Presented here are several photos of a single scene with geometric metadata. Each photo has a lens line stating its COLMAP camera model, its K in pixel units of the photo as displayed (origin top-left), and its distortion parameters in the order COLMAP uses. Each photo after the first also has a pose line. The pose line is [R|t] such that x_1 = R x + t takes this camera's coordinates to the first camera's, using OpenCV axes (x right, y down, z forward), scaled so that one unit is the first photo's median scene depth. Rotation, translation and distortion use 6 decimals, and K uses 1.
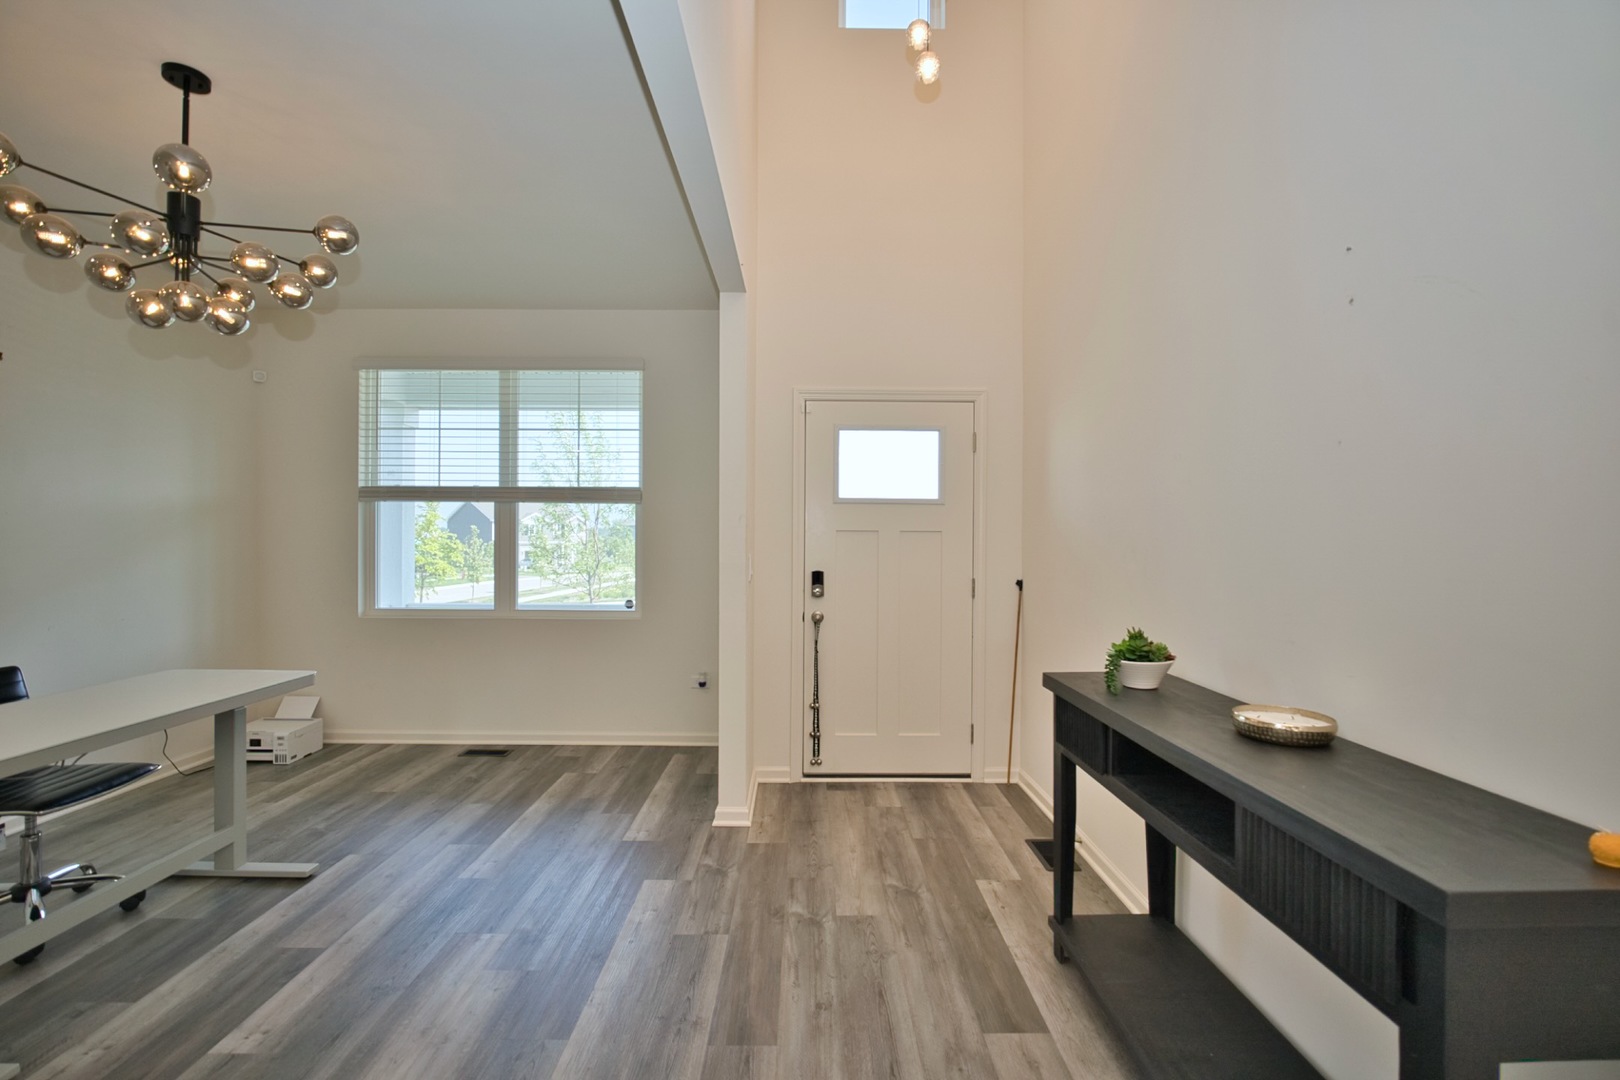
lens RADIAL K [[703.4, 0, 808.1], [0, 703.4, 546.5], [0, 0, 1]] dist [-0.024431, 0.006683]
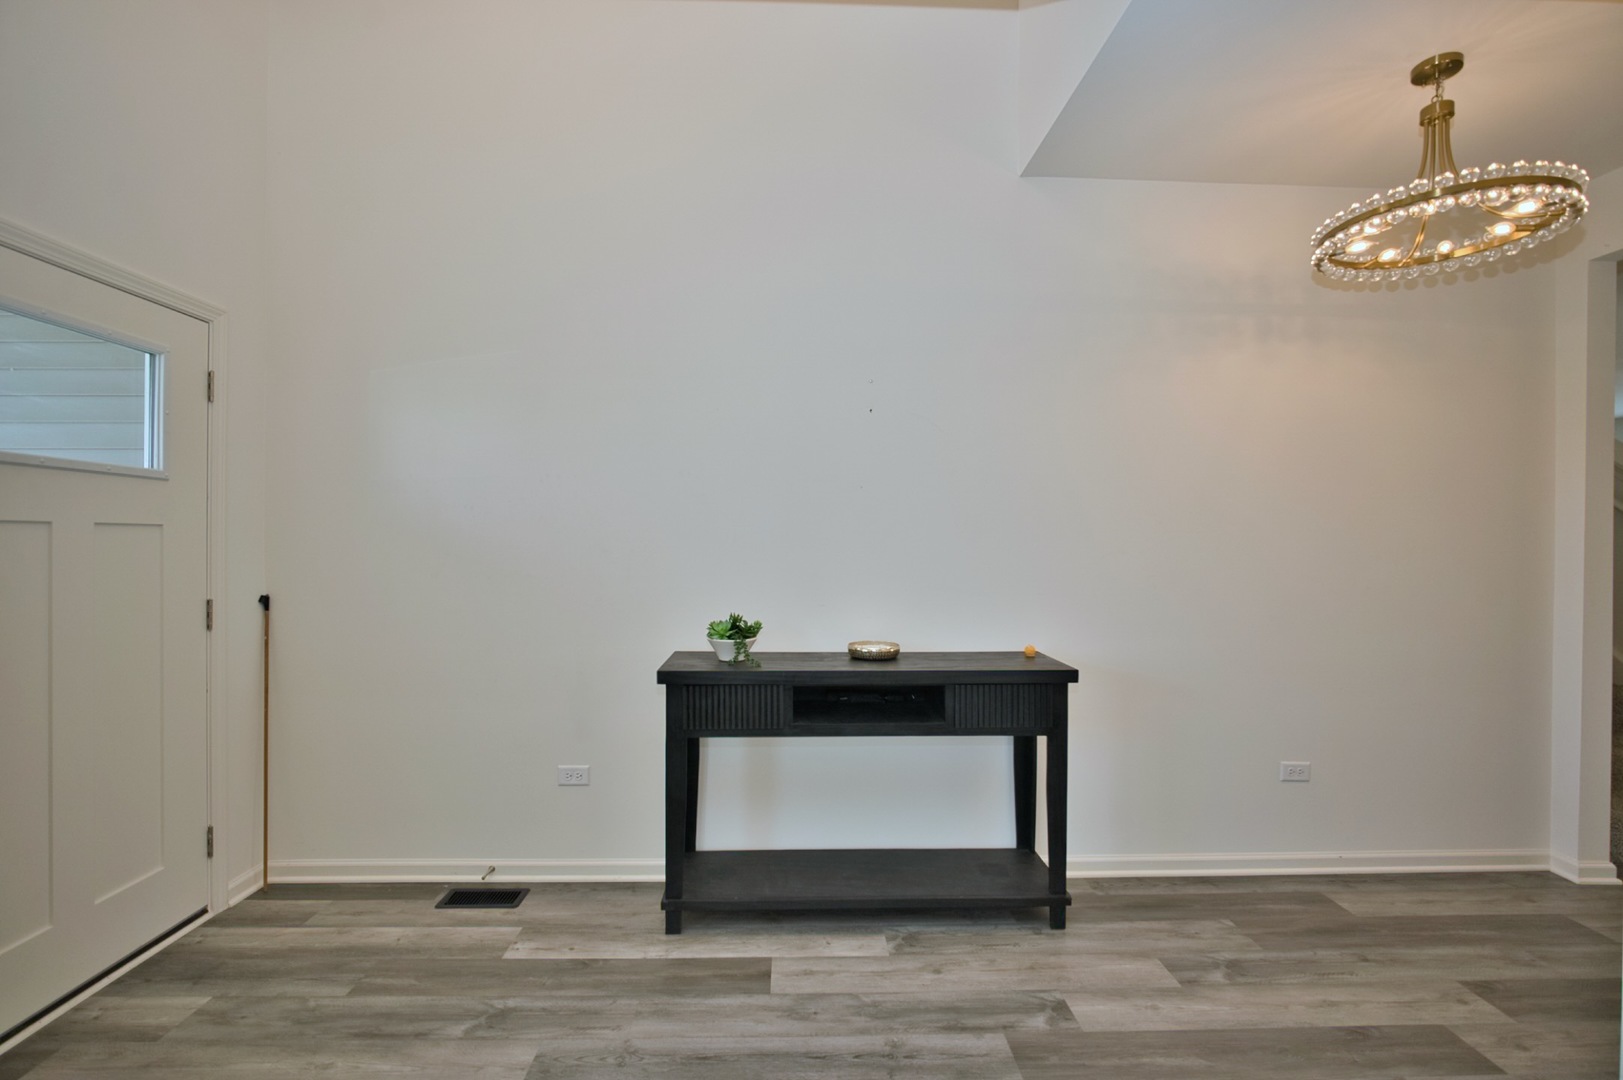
lens RADIAL K [[704.7, 0, 812.6], [0, 704.7, 539.4], [0, 0, 1]] dist [-0.024431, 0.006683]
pose [[-0.027609, -0.006239, 0.999599, -0.504342], [0.003274, 0.999975, 0.006331, -0.013378], [-0.999613, 0.003447, -0.027588, 0.573058]]
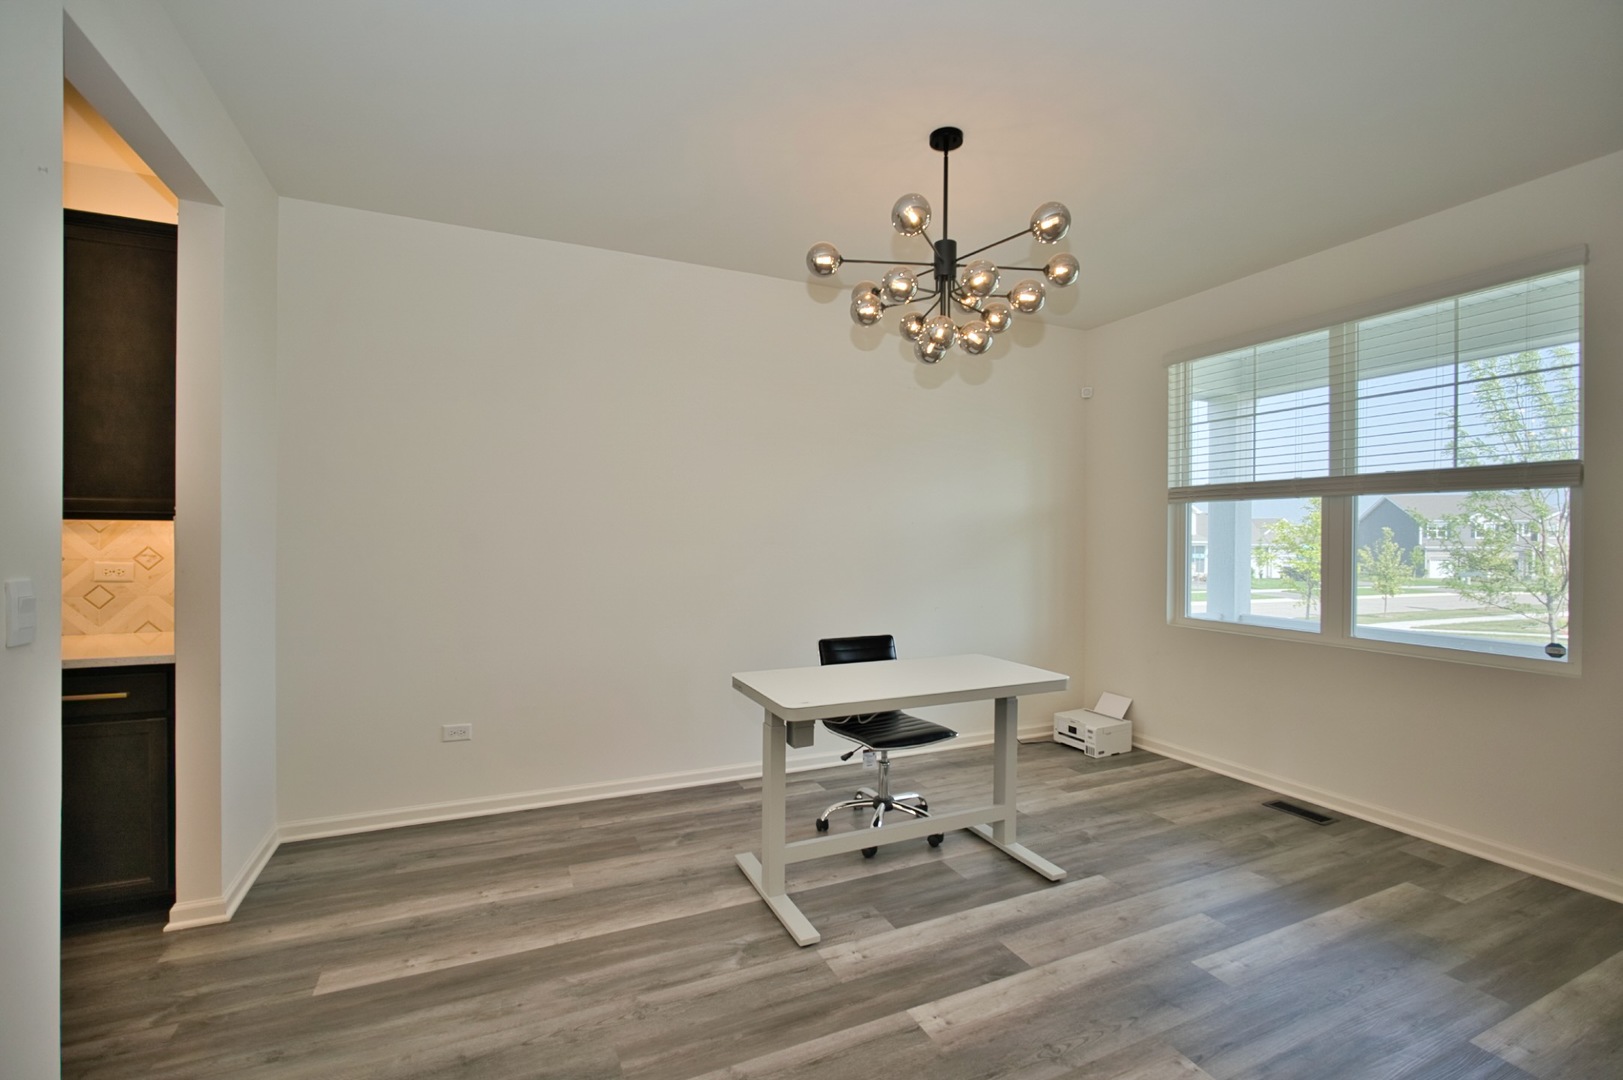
lens RADIAL K [[704.7, 0, 807.0], [0, 704.7, 541.0], [0, 0, 1]] dist [-0.024431, 0.006683]
pose [[0.410092, 0.002948, -0.912039, 0.042926], [-0.014079, 0.999896, -0.003098, -0.004303], [0.911935, 0.014111, 0.410091, 0.220549]]
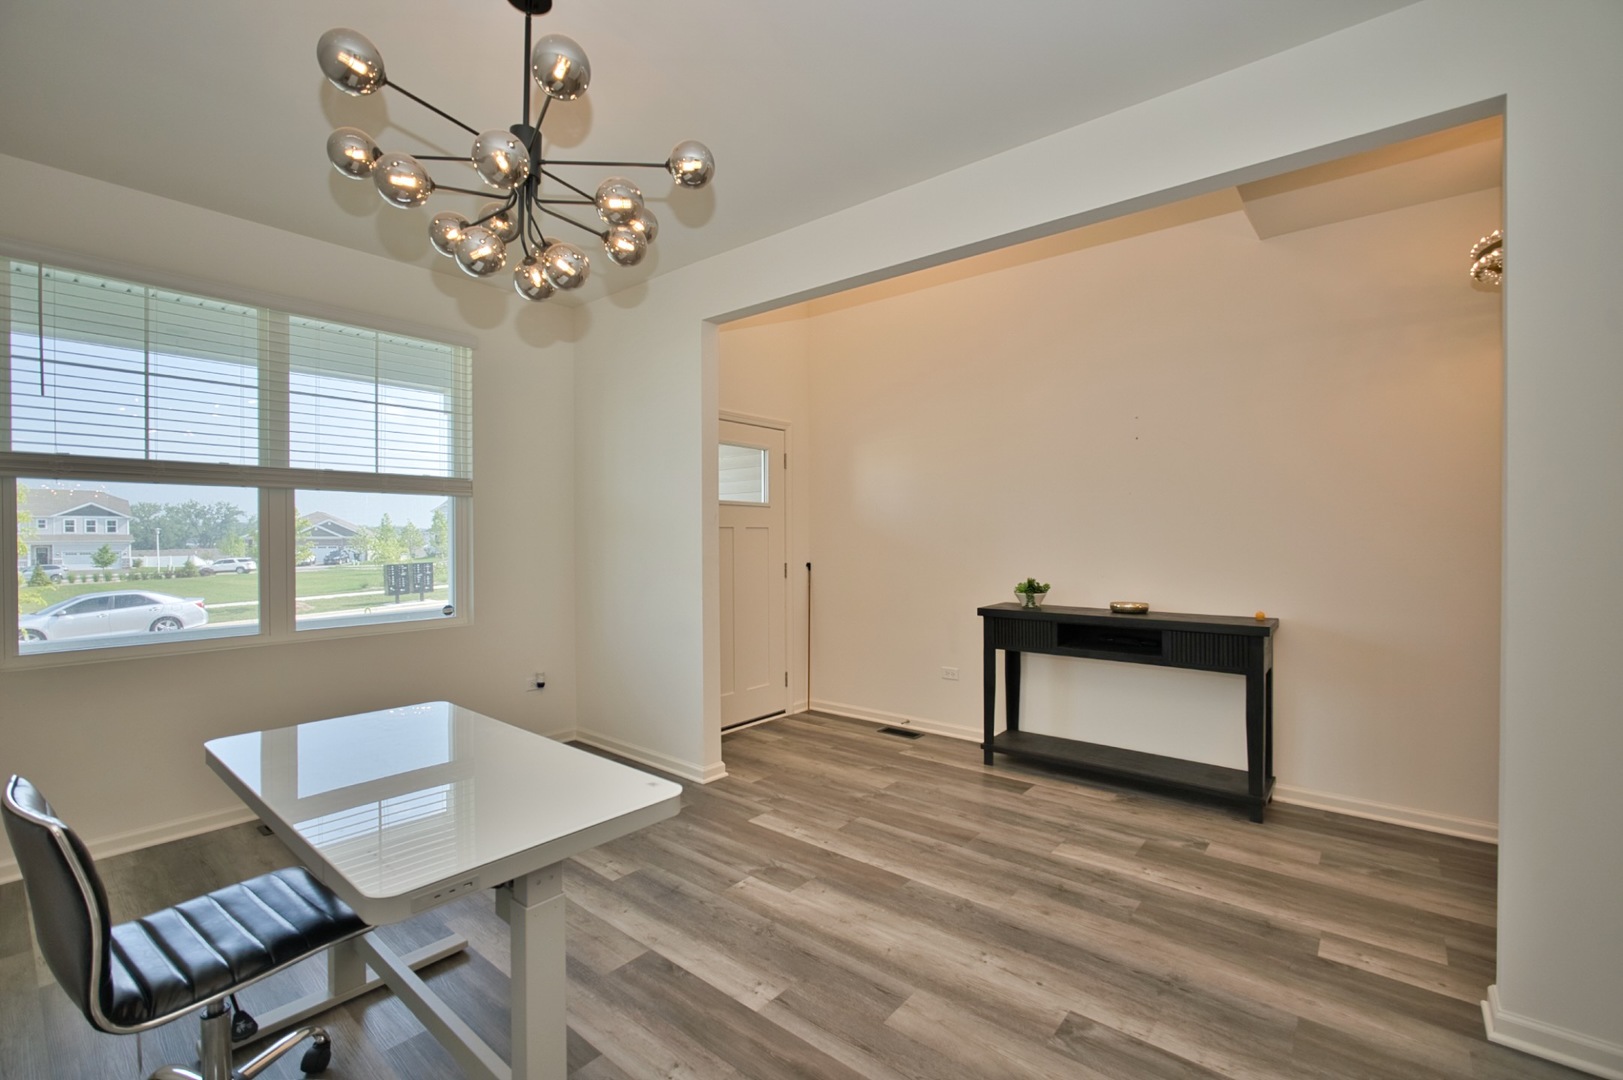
lens RADIAL K [[704.7, 0, 810.0], [0, 704.7, 546.3], [0, 0, 1]] dist [-0.024431, 0.006683]
pose [[0.639464, -0.019394, 0.768576, -0.934870], [0.014395, 0.999809, 0.013252, -0.004219], [-0.768686, 0.002590, 0.639621, 0.132557]]
